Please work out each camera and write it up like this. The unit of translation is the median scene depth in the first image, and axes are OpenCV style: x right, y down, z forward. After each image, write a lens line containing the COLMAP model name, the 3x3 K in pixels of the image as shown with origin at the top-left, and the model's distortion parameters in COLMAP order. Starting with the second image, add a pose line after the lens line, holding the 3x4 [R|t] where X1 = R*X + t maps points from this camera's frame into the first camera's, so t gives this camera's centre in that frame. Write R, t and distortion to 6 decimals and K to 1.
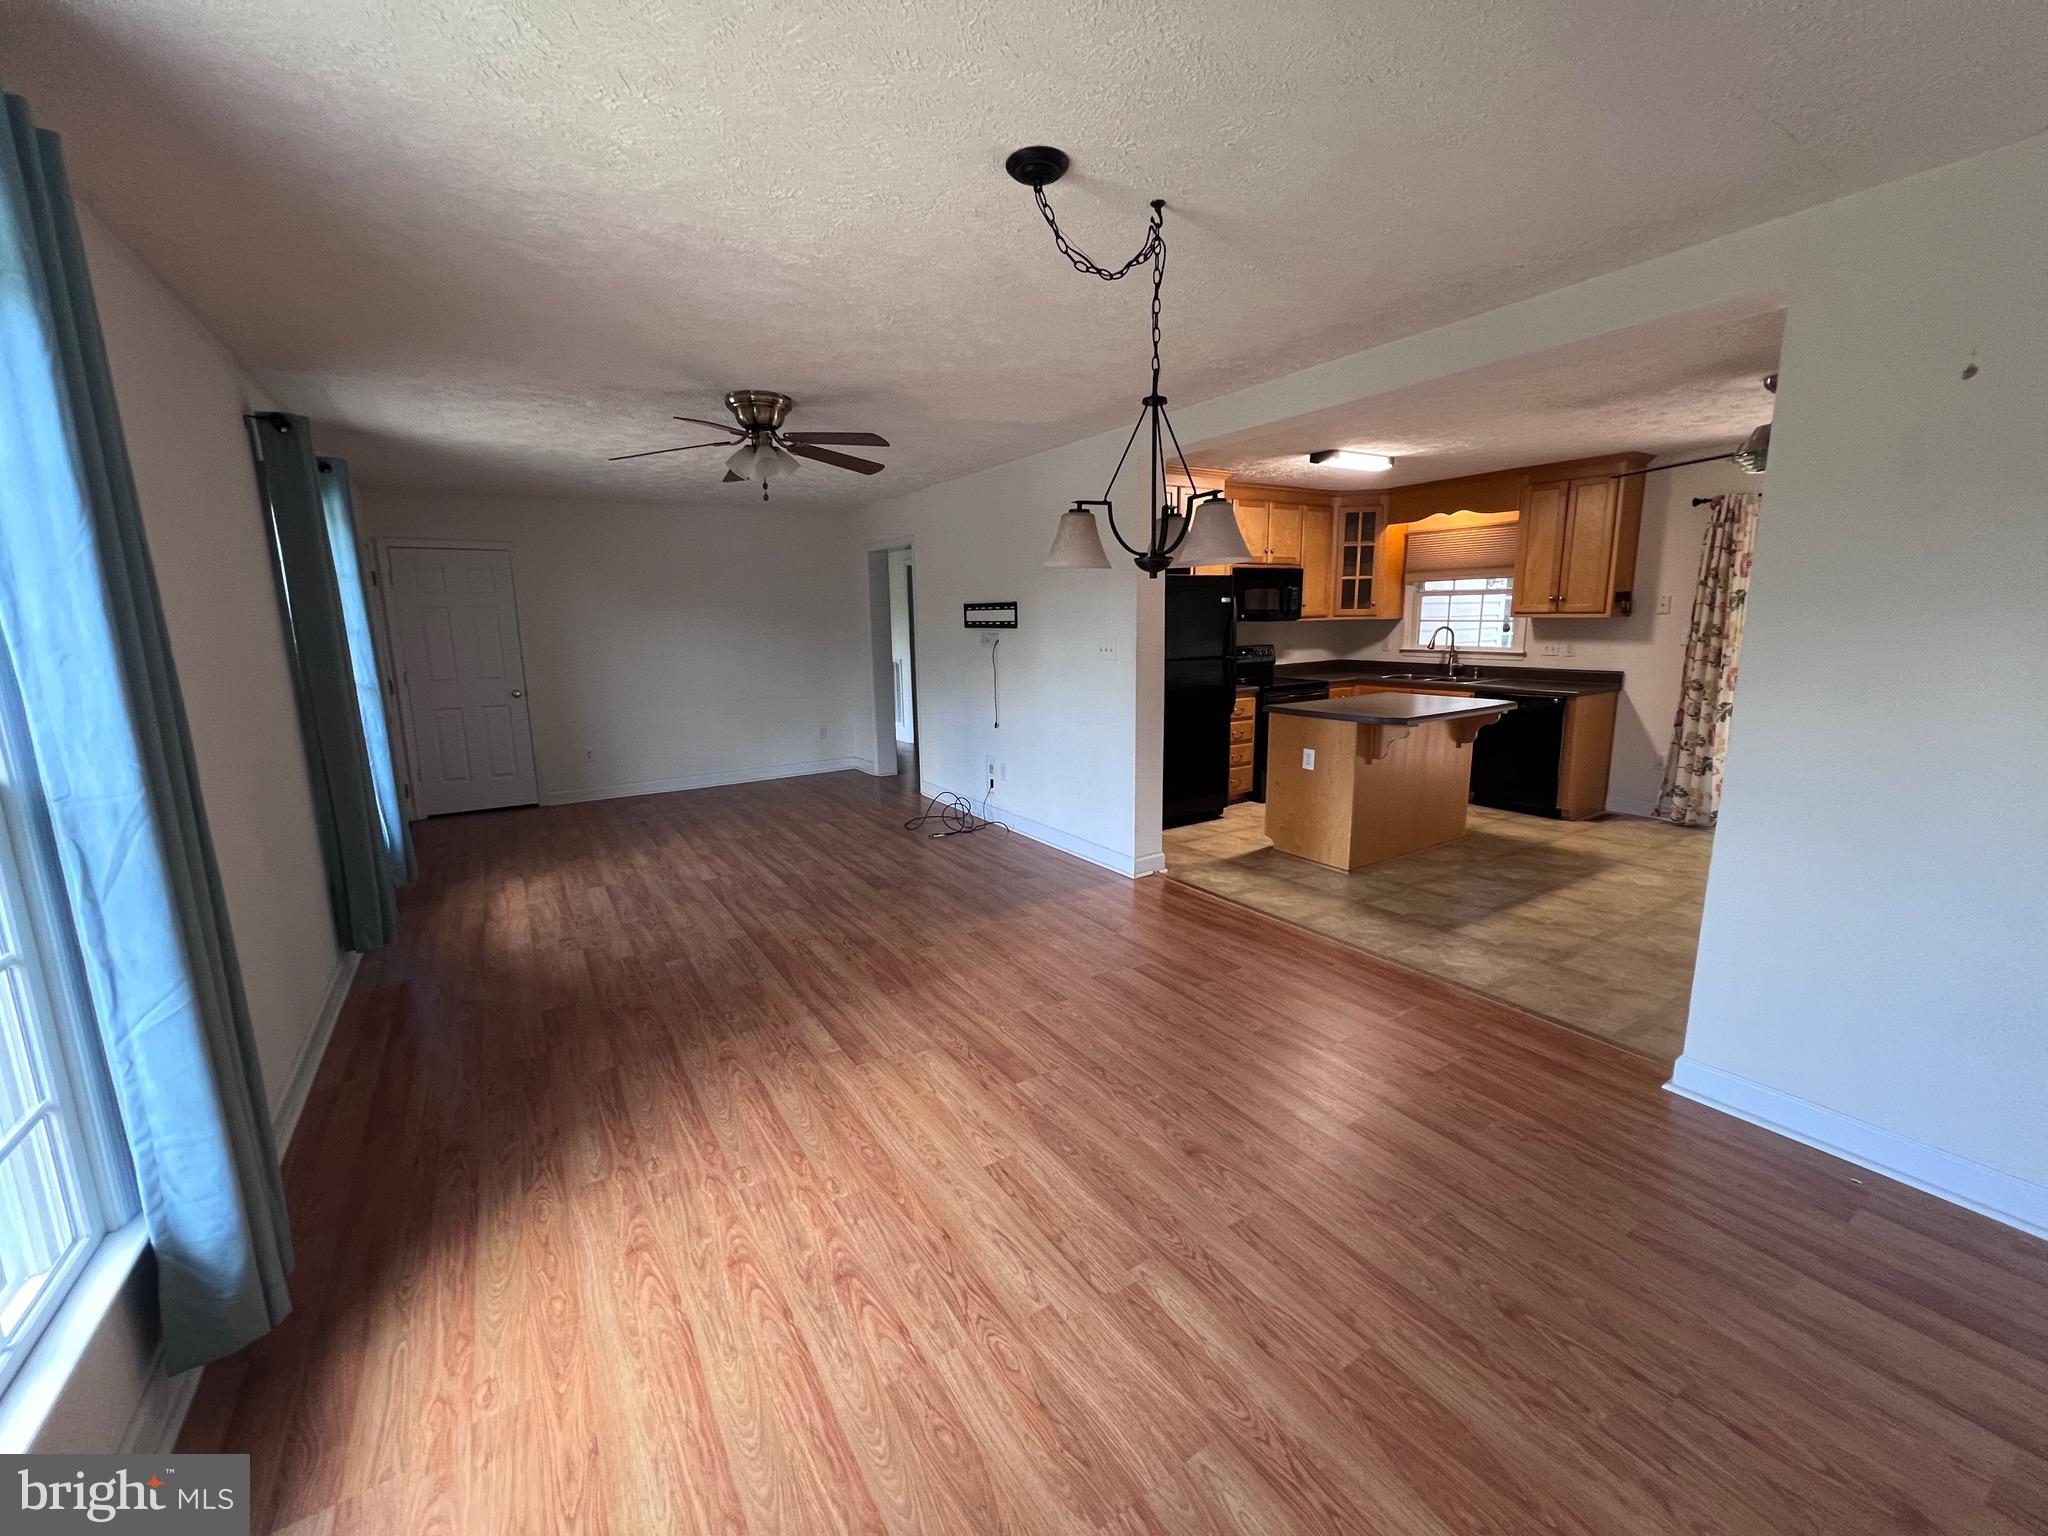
lens RADIAL K [[825.6, 0, 1027.2], [0, 825.6, 769.1], [0, 0, 1]] dist [0.000797, 0.000113]
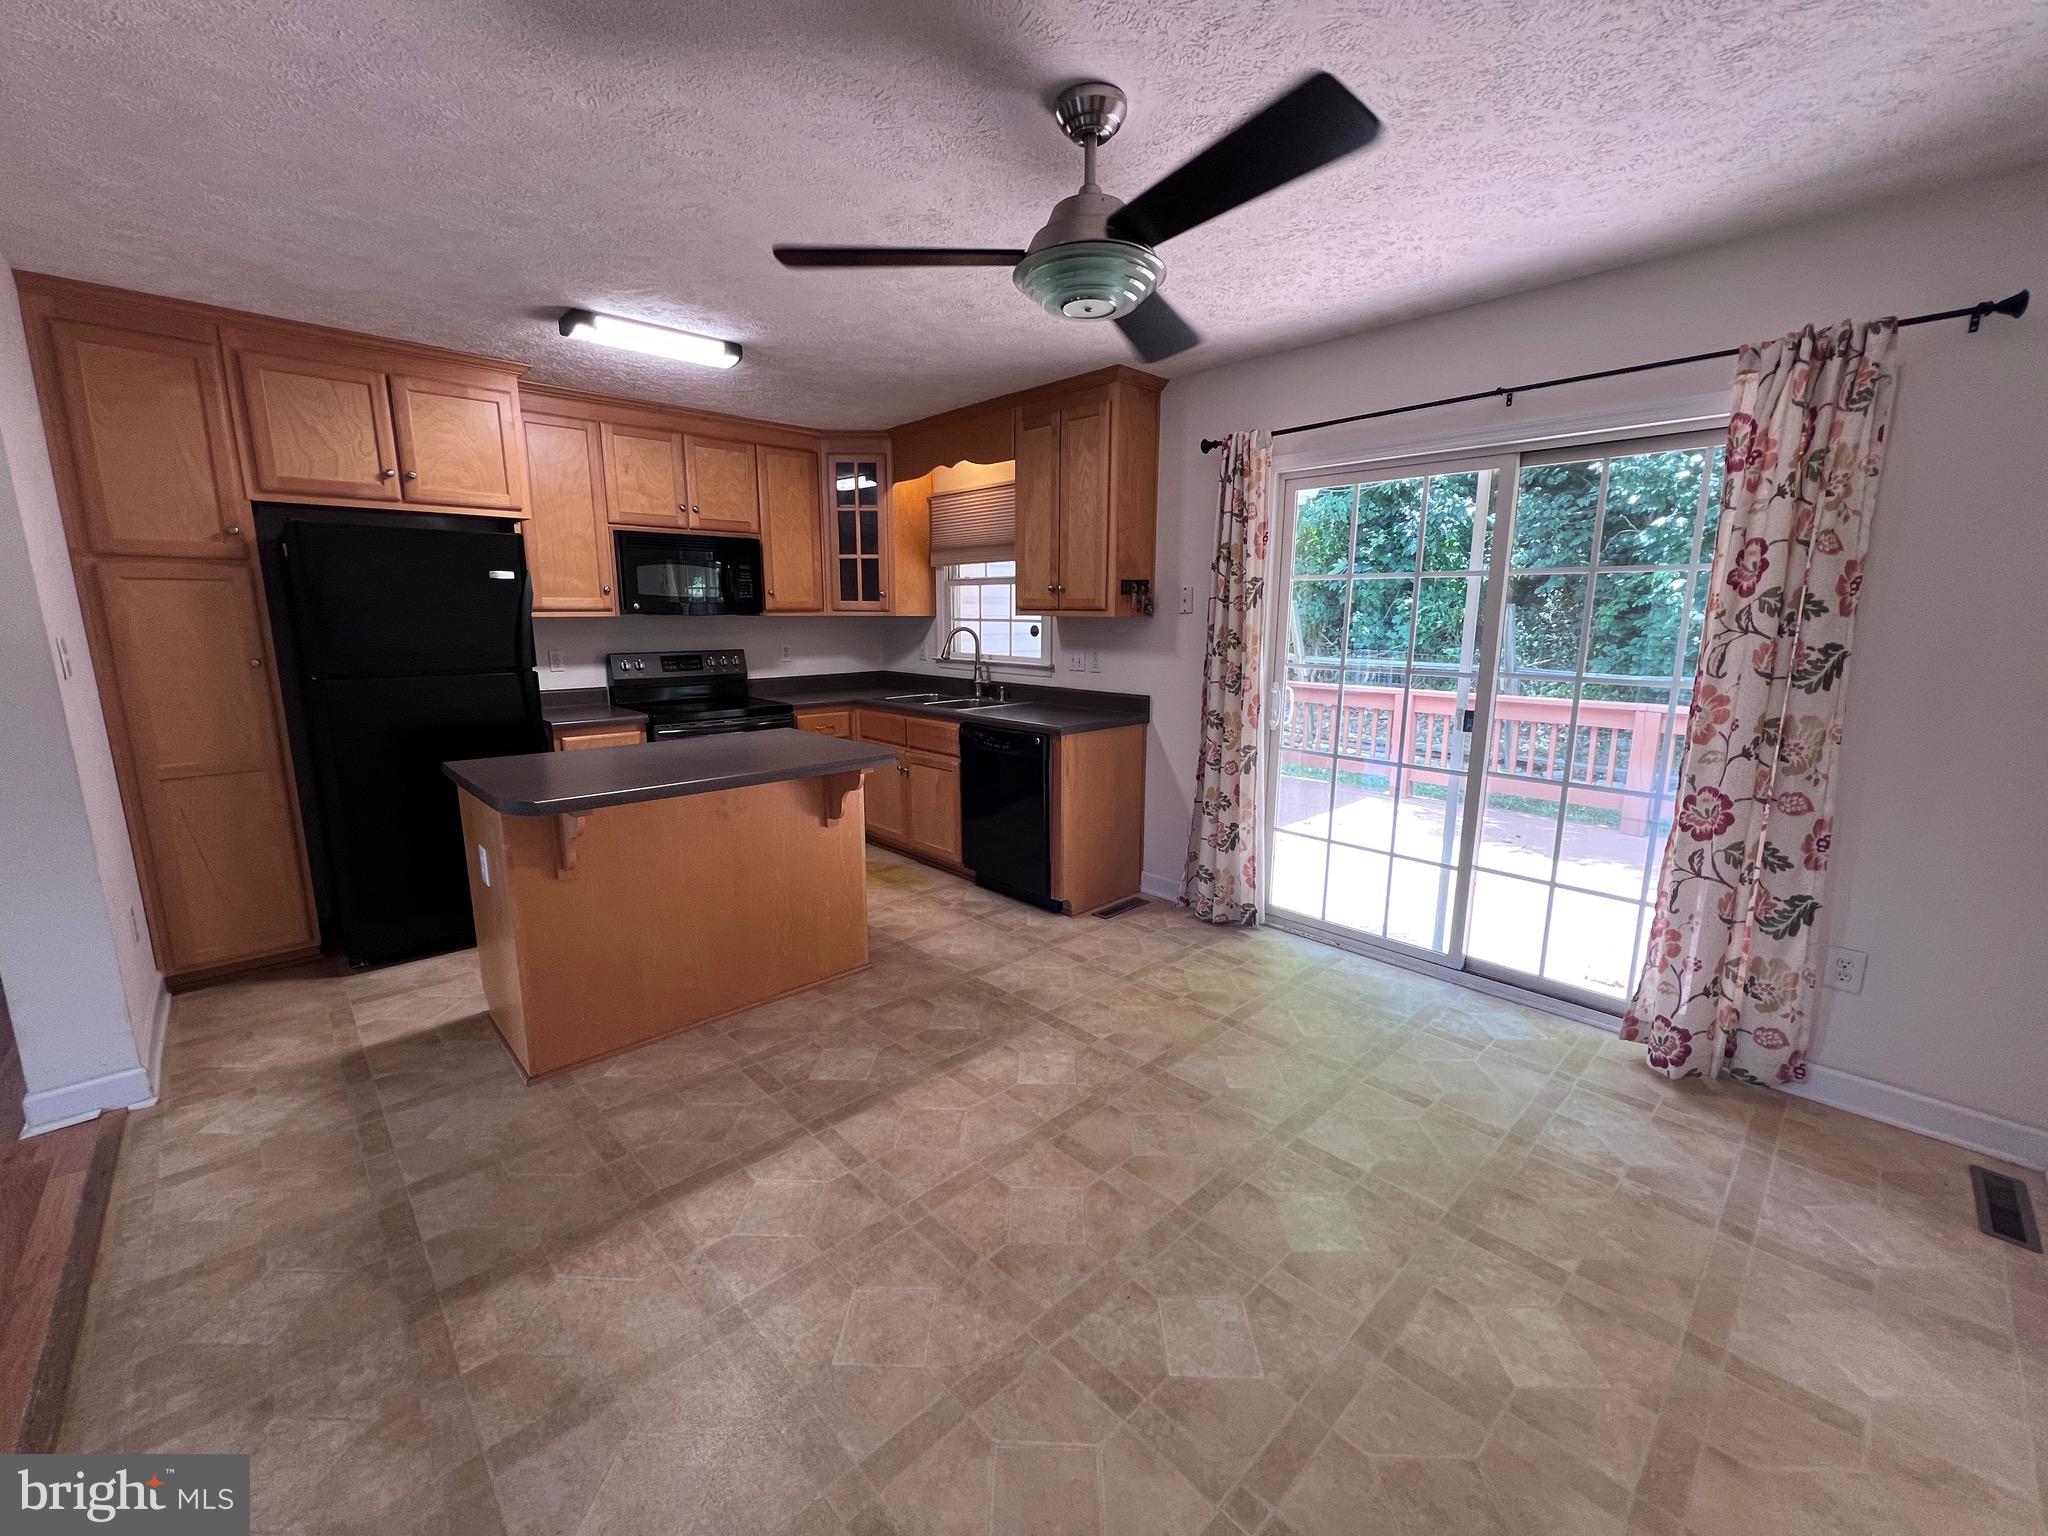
lens RADIAL K [[824.7, 0, 1022.7], [0, 824.7, 768.5], [0, 0, 1]] dist [0.001007, 0.000695]
pose [[0.983600, -0.013974, 0.179823, 0.527225], [0.014027, 0.999901, 0.000980, -0.063307], [-0.179819, 0.001558, 0.983698, 0.361438]]
